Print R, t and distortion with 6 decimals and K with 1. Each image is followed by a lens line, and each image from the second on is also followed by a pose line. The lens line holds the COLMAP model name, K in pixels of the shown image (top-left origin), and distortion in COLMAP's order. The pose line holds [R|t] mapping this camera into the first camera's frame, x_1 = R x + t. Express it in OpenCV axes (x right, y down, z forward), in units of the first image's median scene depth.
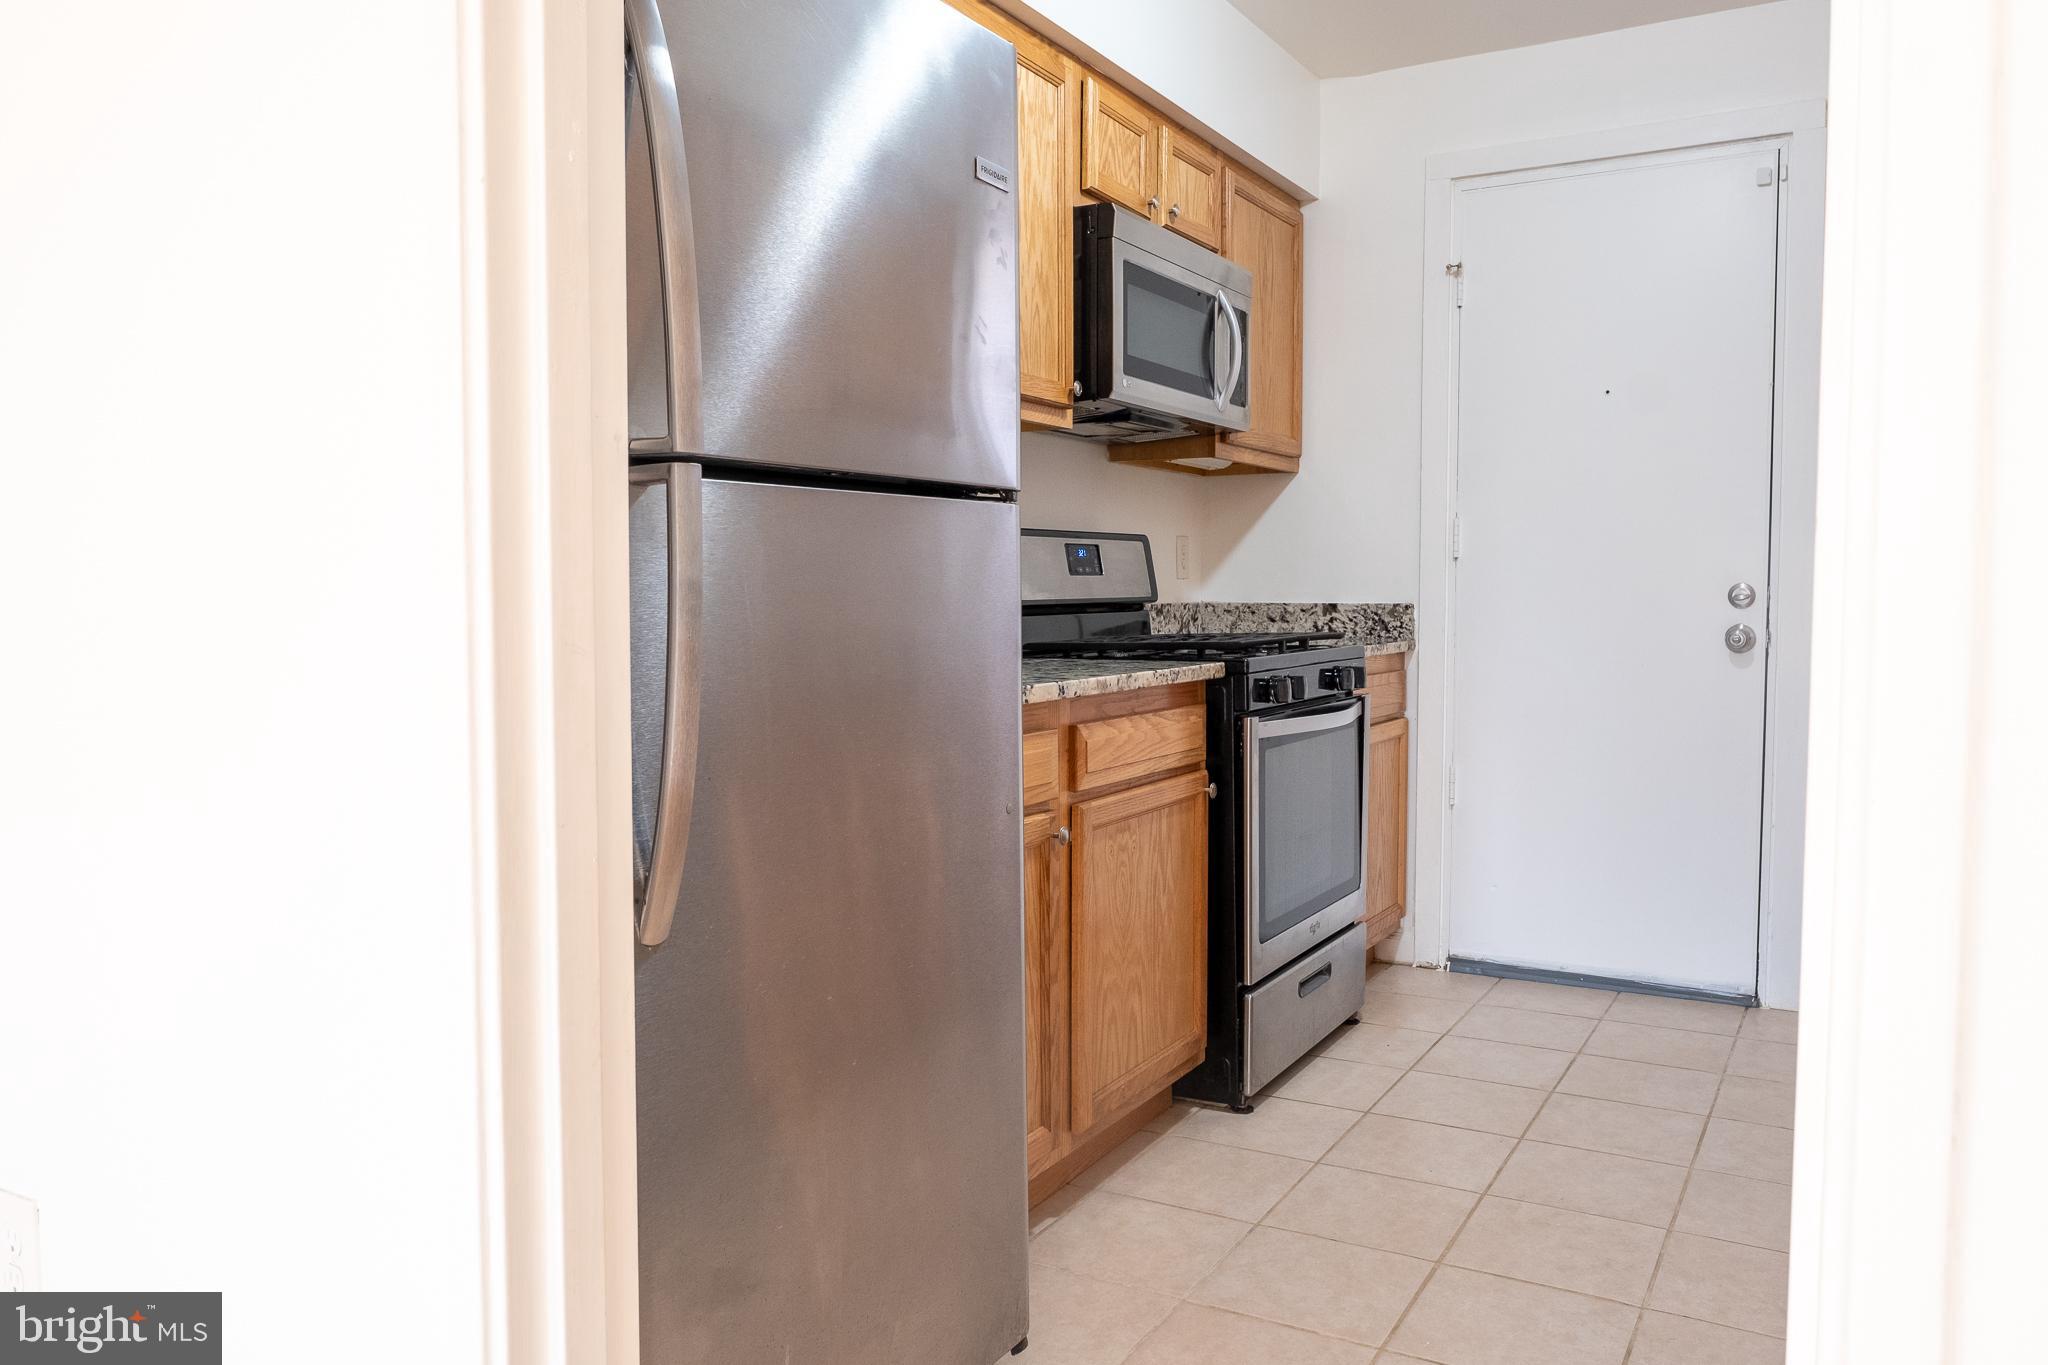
lens RADIAL K [[1495.9, 0, 1024.0], [0, 1495.9, 682.5], [0, 0, 1]] dist [-0.011079, 0.001644]
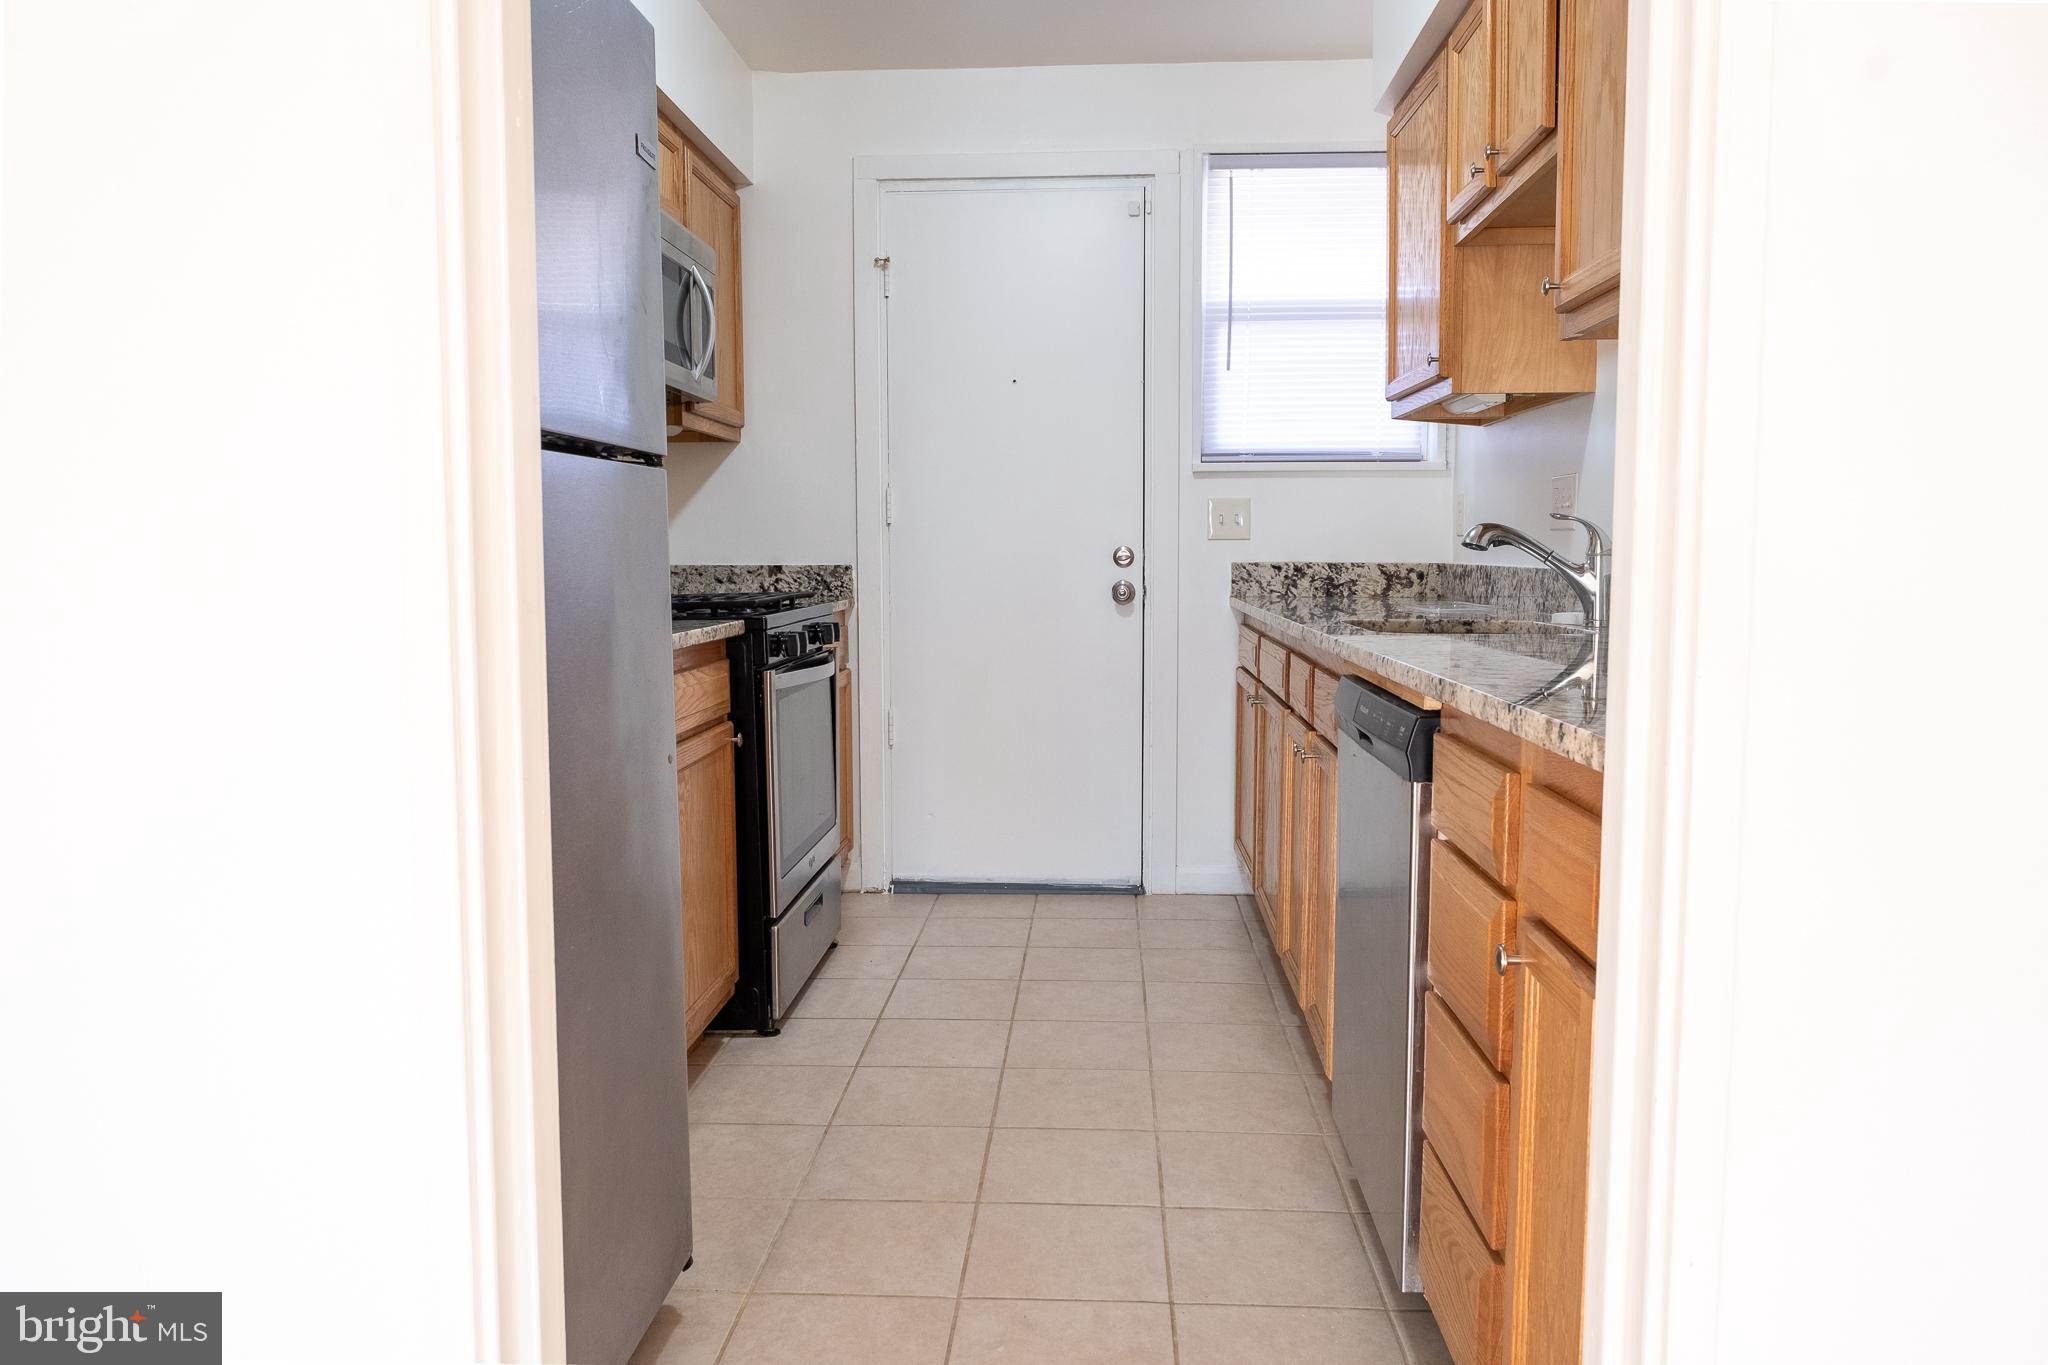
lens RADIAL K [[1450.1, 0, 1013.1], [0, 1450.1, 681.0], [0, 0, 1]] dist [-0.005807, -0.000081]
pose [[0.894500, -0.040408, 0.445238, -0.132781], [0.029068, 0.999056, 0.032270, 0.001856], [-0.446122, -0.015923, 0.894830, -0.012568]]
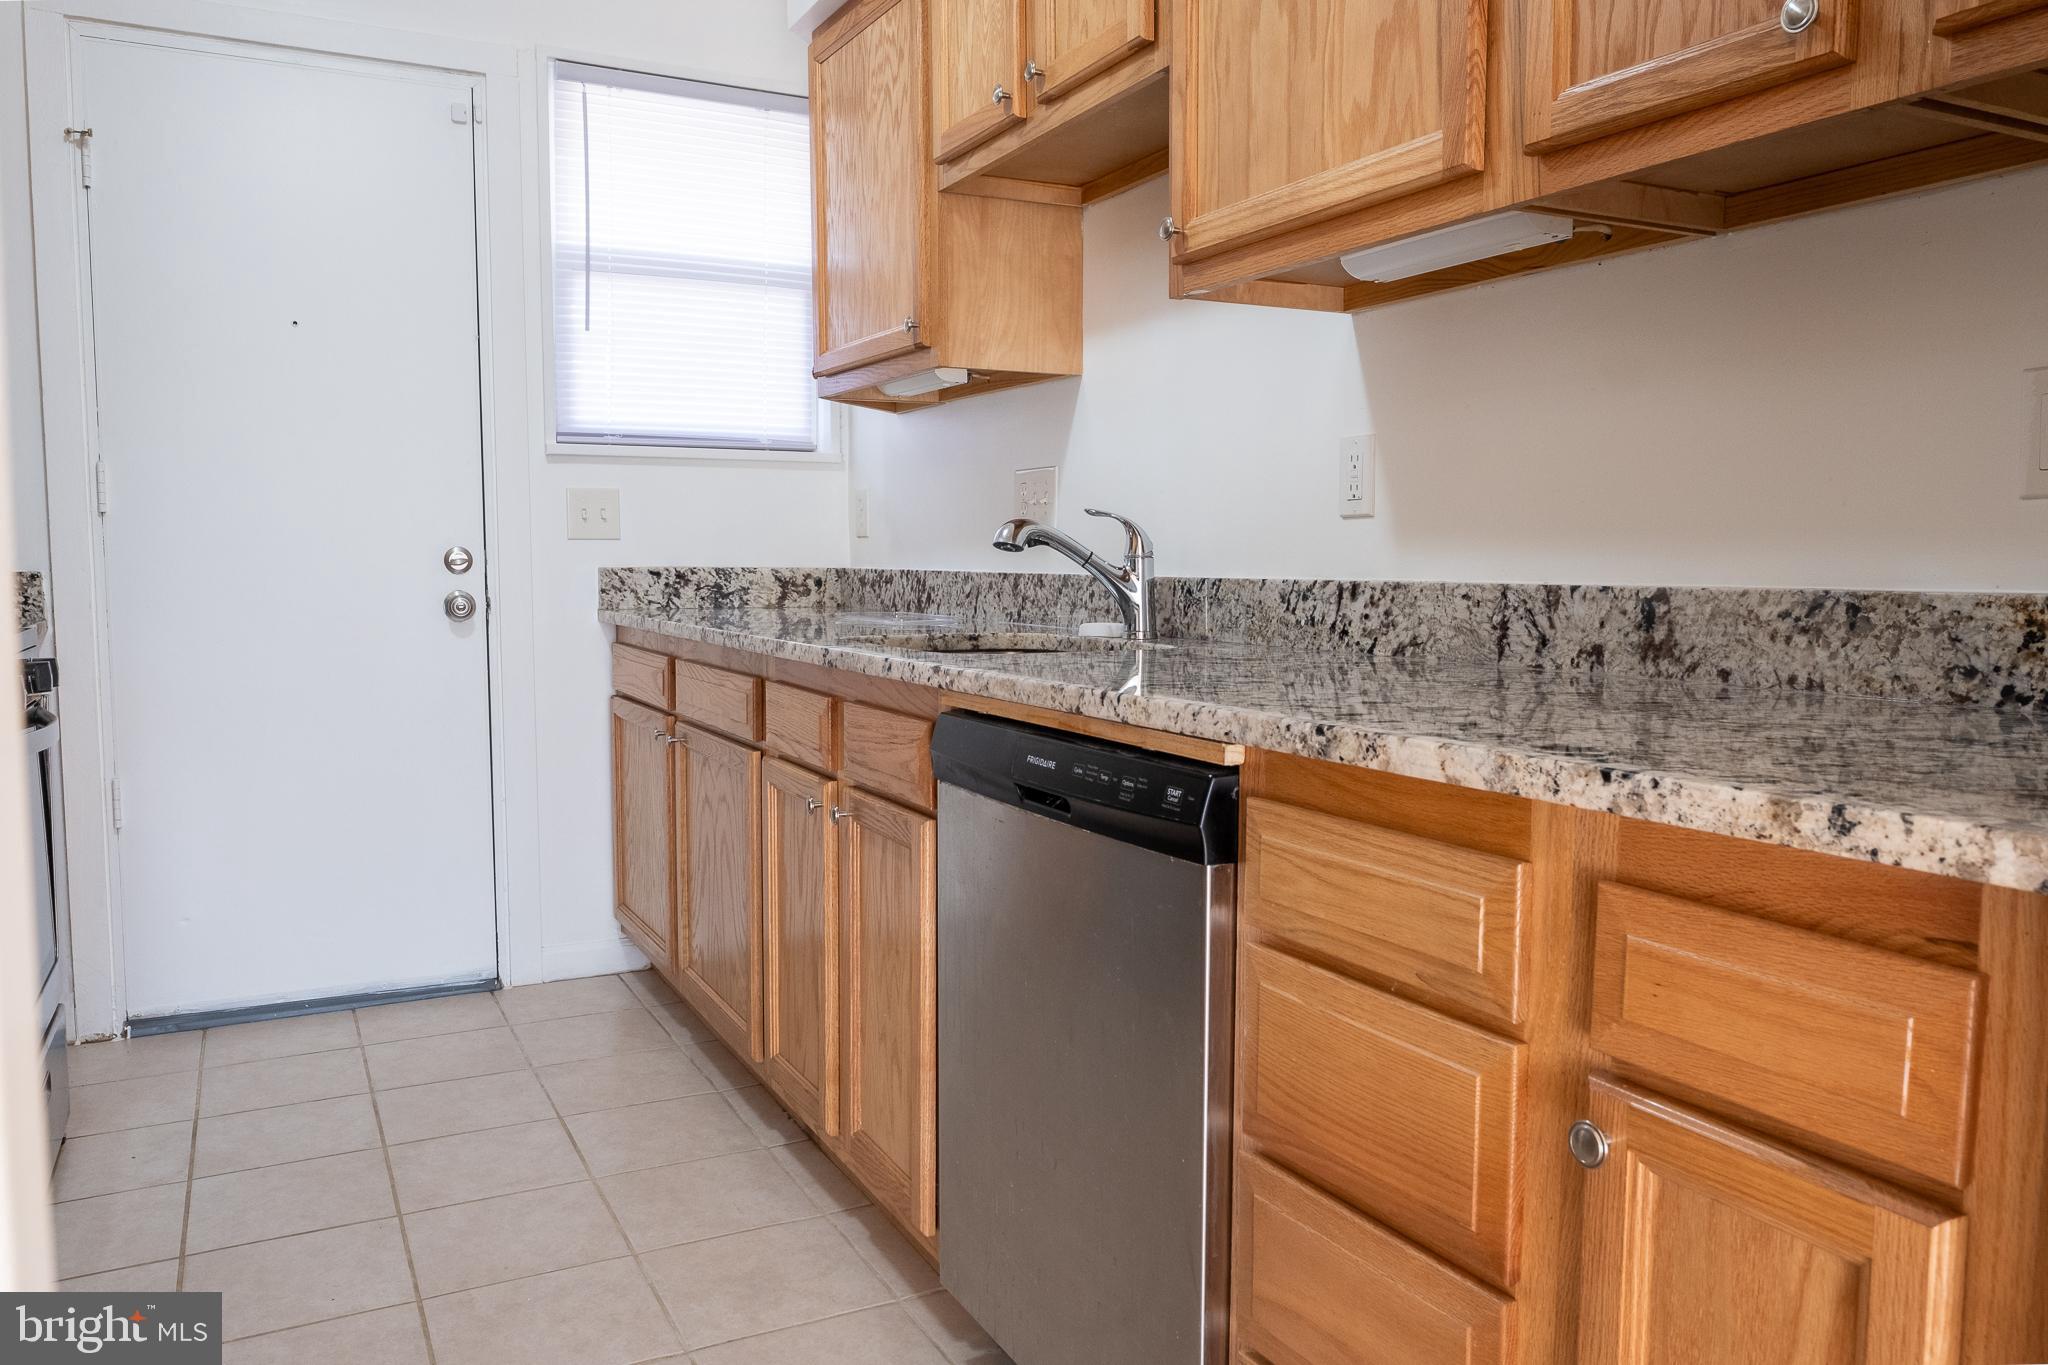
lens RADIAL K [[1470.2, 0, 1024.0], [0, 1470.2, 682.5], [0, 0, 1]] dist [-0.019768, 0.004286]
pose [[0.532803, -0.069218, 0.843404, -0.118840], [0.051088, 0.997462, 0.049587, -0.009604], [-0.844696, 0.016668, 0.534987, 0.219154]]
